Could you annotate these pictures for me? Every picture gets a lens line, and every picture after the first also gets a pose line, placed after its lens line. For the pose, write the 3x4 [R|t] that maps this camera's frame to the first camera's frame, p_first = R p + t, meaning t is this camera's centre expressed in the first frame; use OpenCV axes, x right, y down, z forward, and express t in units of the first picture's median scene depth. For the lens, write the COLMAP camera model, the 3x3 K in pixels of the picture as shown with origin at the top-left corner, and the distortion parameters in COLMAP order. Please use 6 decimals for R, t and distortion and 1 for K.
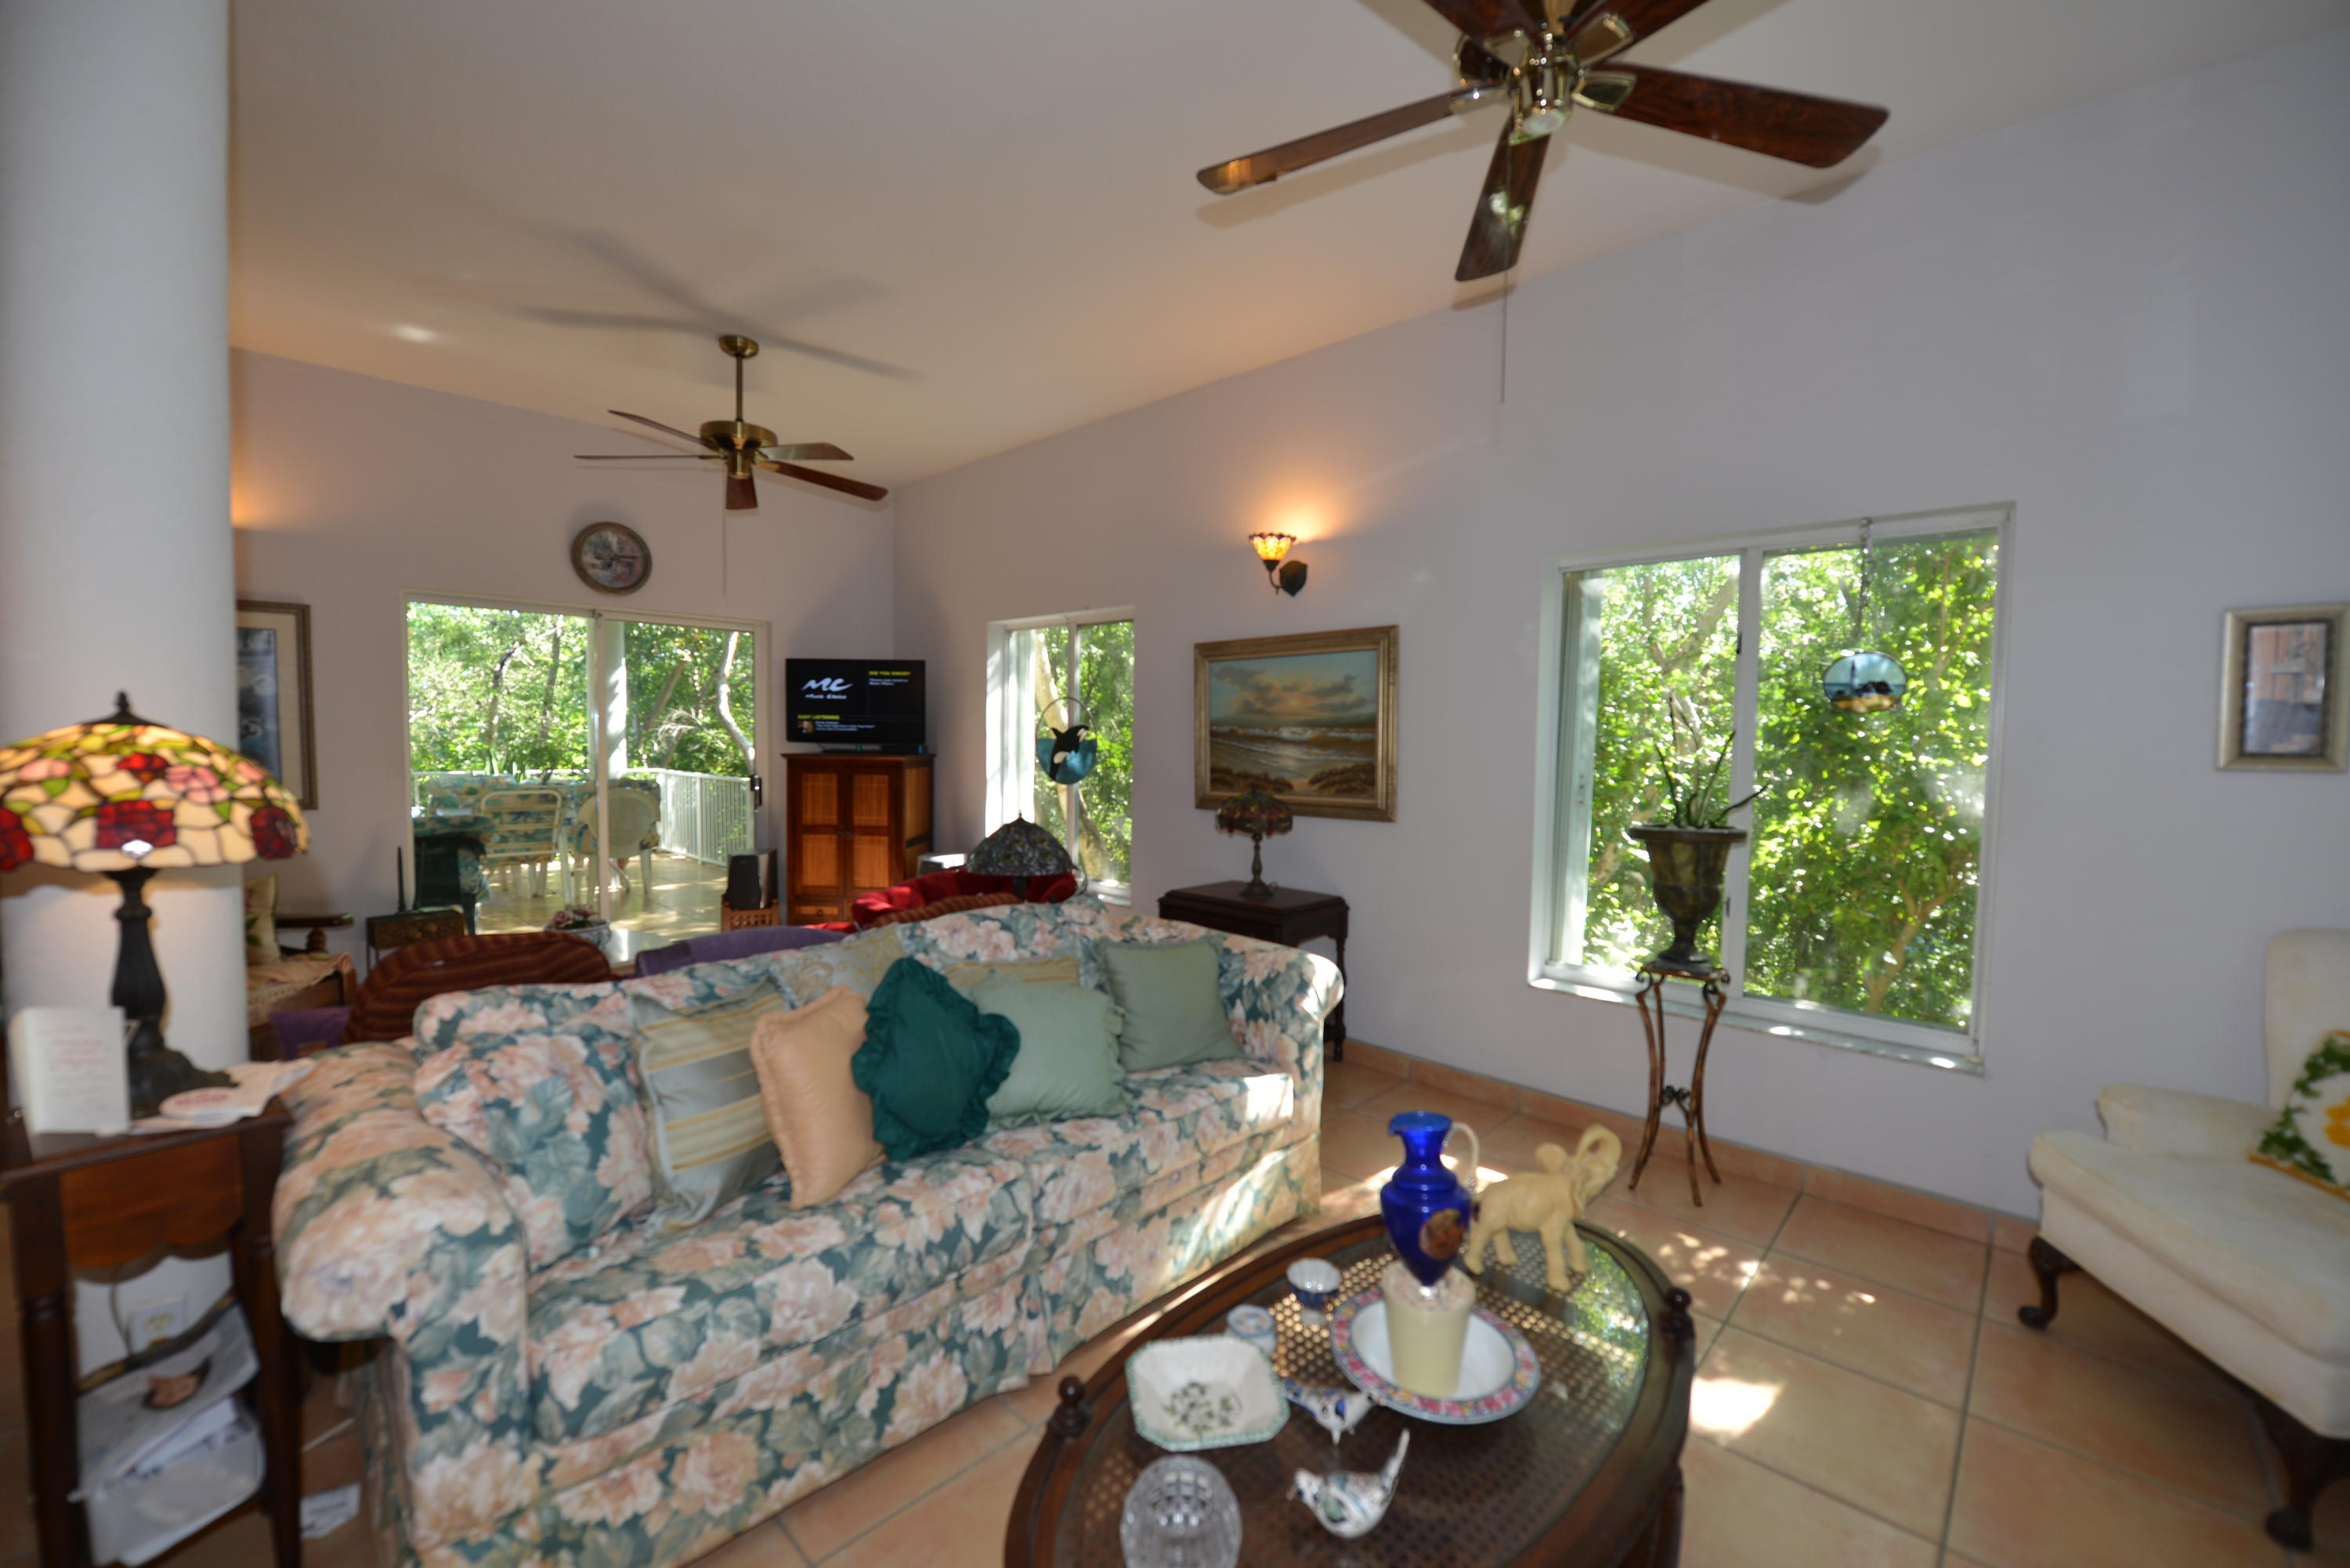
lens RADIAL K [[944.4, 0, 1166.0], [0, 944.4, 773.4], [0, 0, 1]] dist [-0.015696, -0.001070]
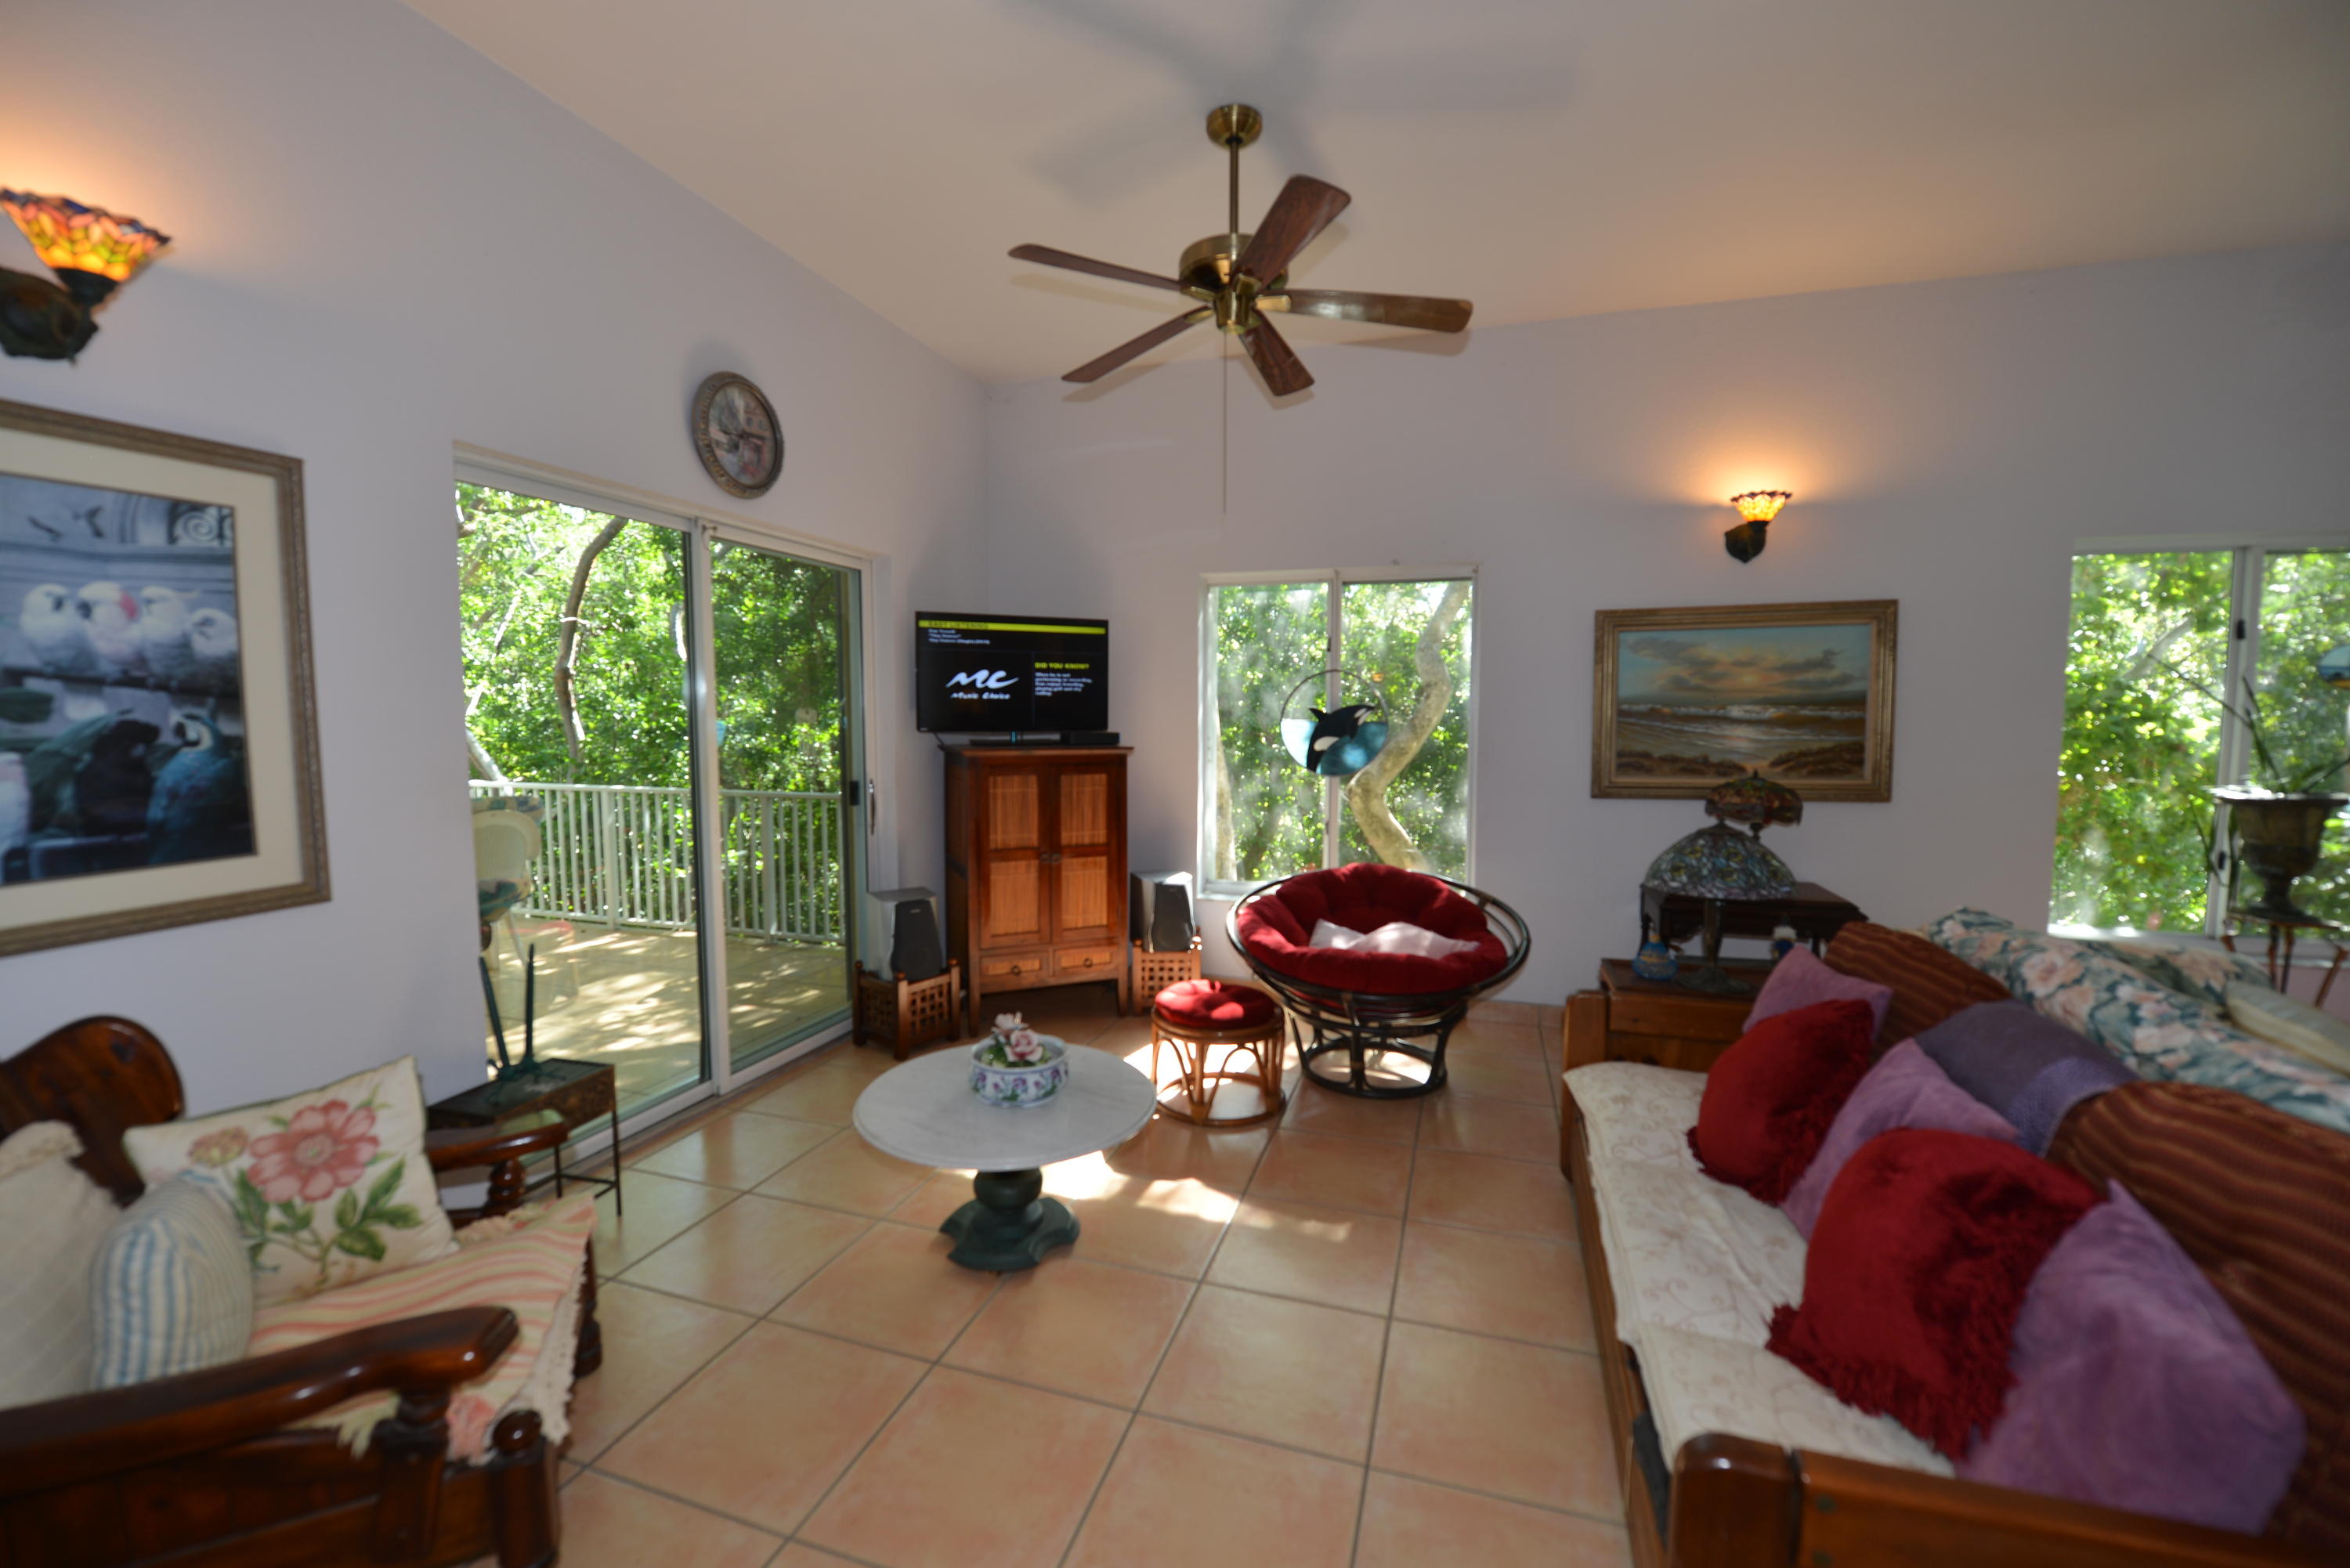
lens RADIAL K [[944.4, 0, 1176.5], [0, 944.4, 783.3], [0, 0, 1]] dist [-0.015696, -0.001070]
pose [[0.899568, -0.046278, 0.434323, -0.758413], [0.030022, 0.998571, 0.044218, -0.029596], [-0.435748, -0.026738, 0.899671, 0.407982]]
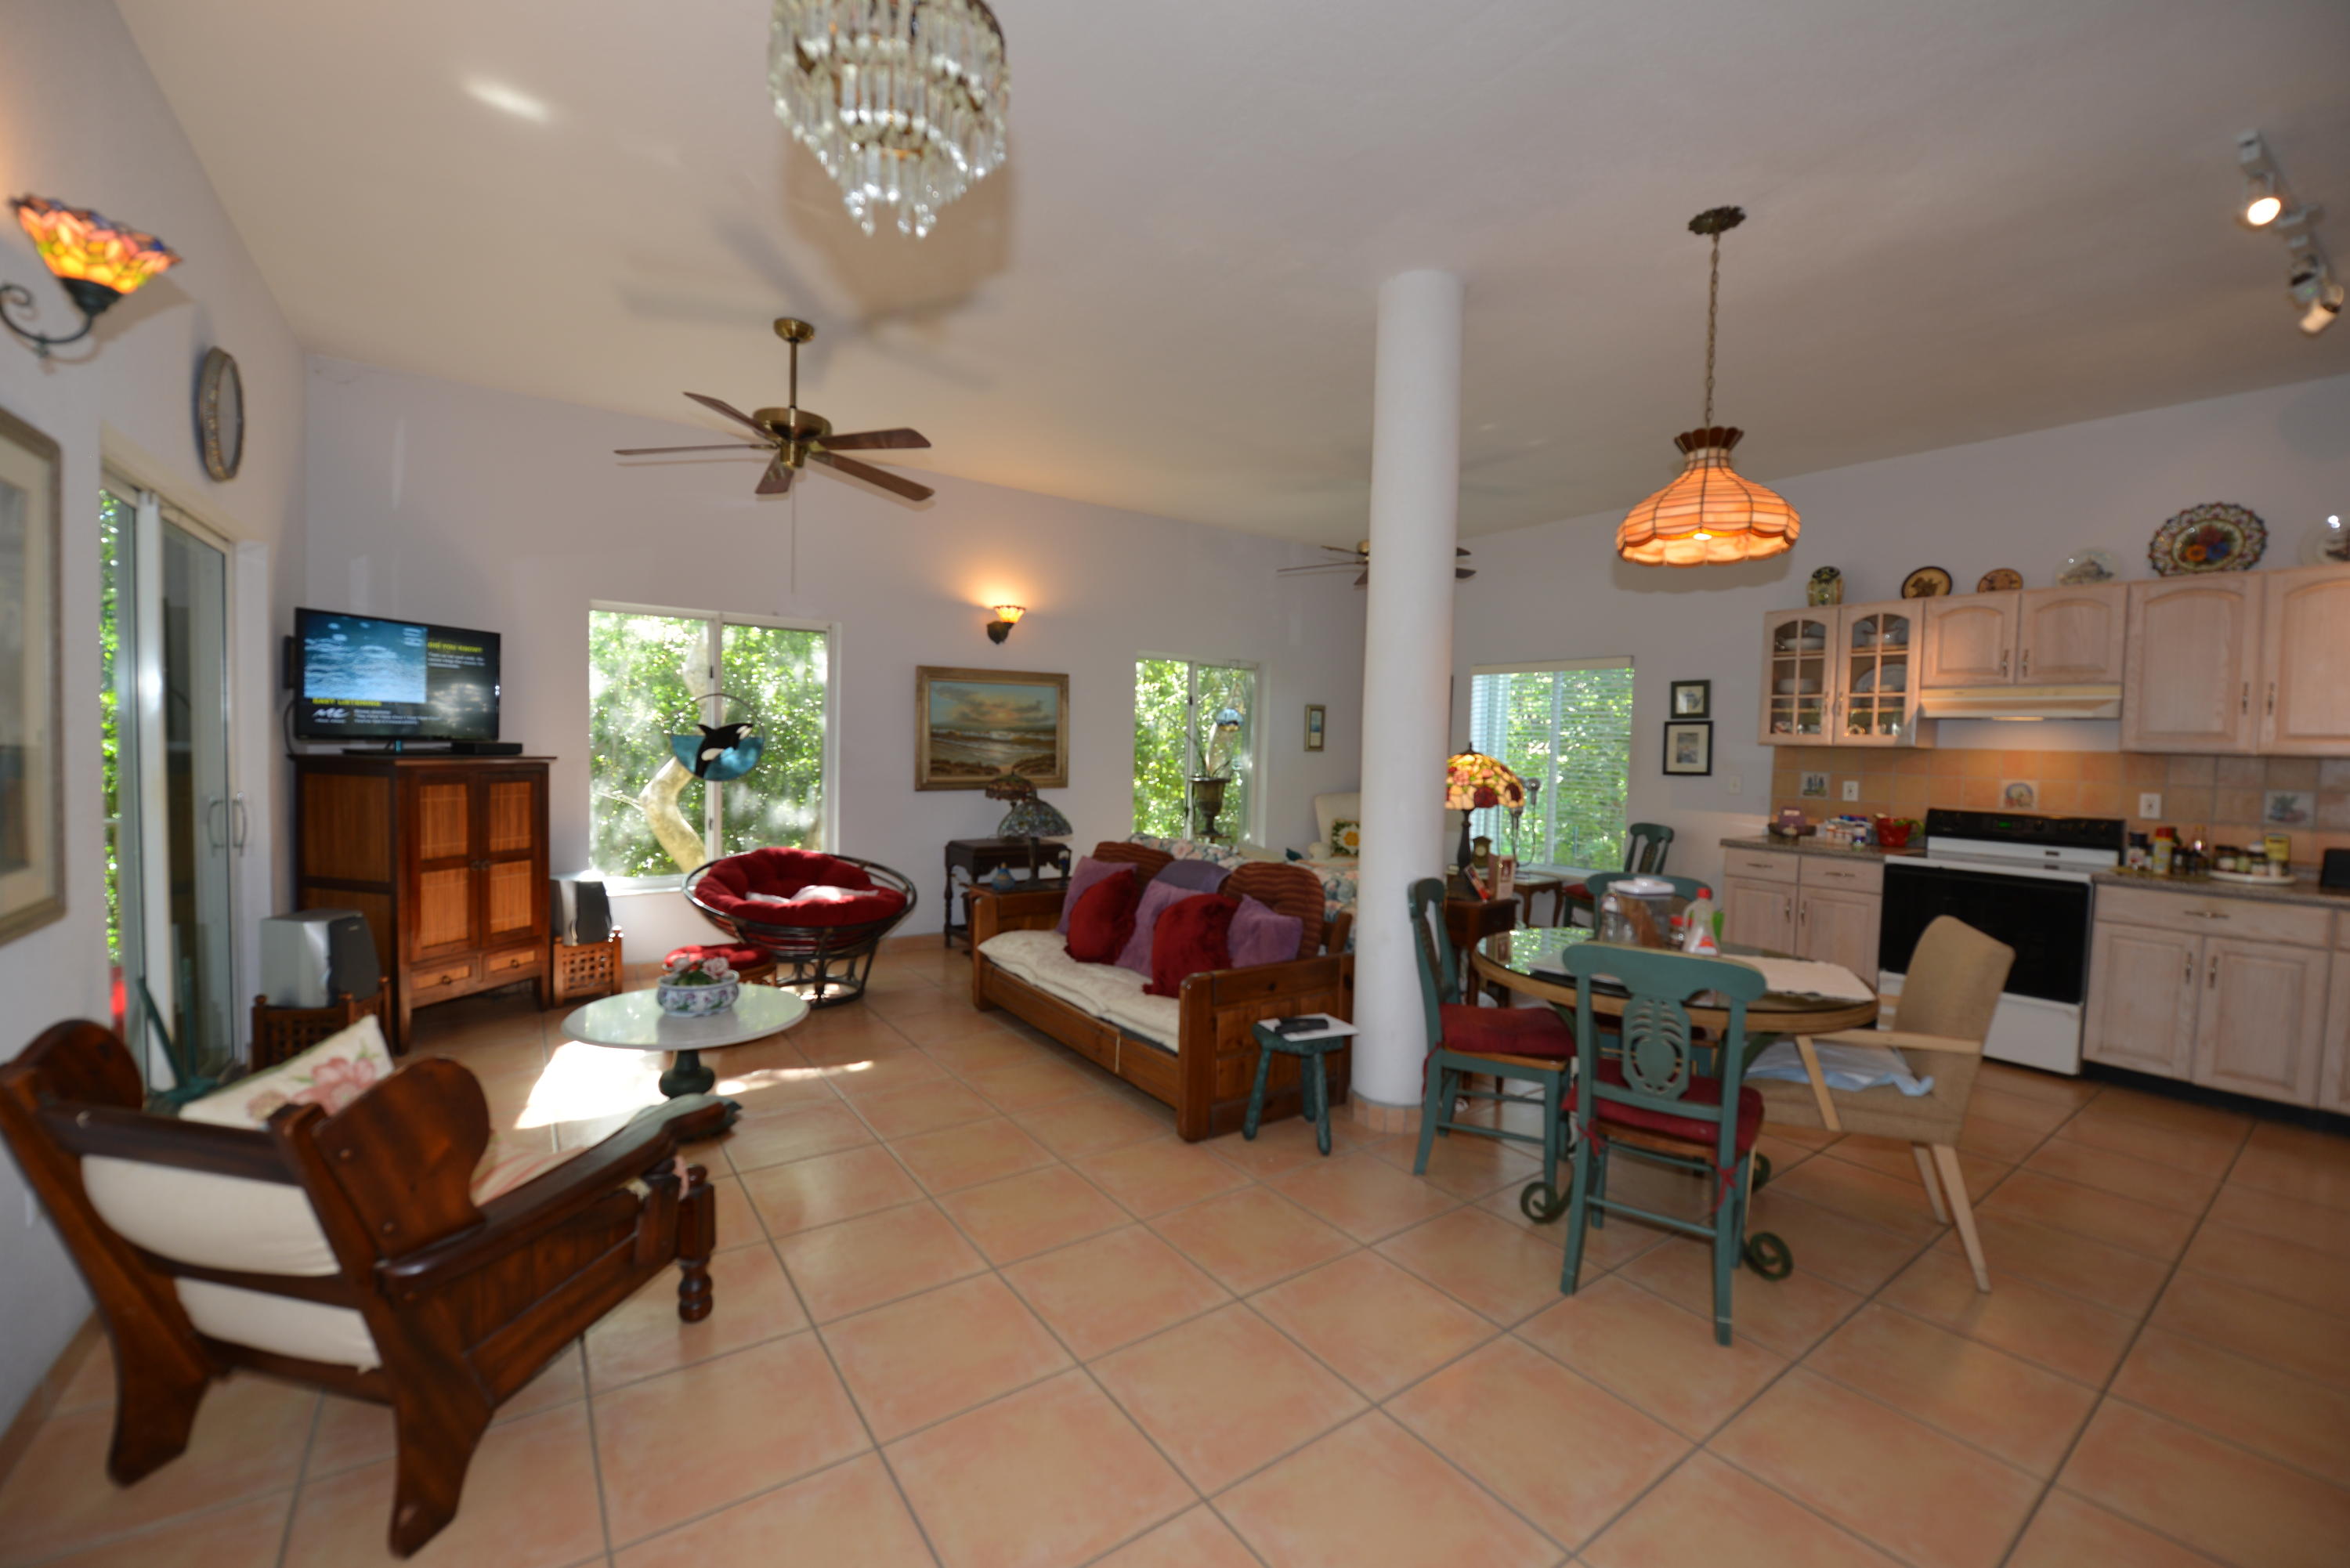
lens RADIAL K [[944.4, 0, 1179.3], [0, 944.4, 780.6], [0, 0, 1]] dist [-0.015696, -0.001070]
pose [[0.184377, -0.049432, 0.981612, -1.283944], [0.017673, 0.998740, 0.046974, -0.035411], [-0.982697, 0.008687, 0.185019, 0.430729]]
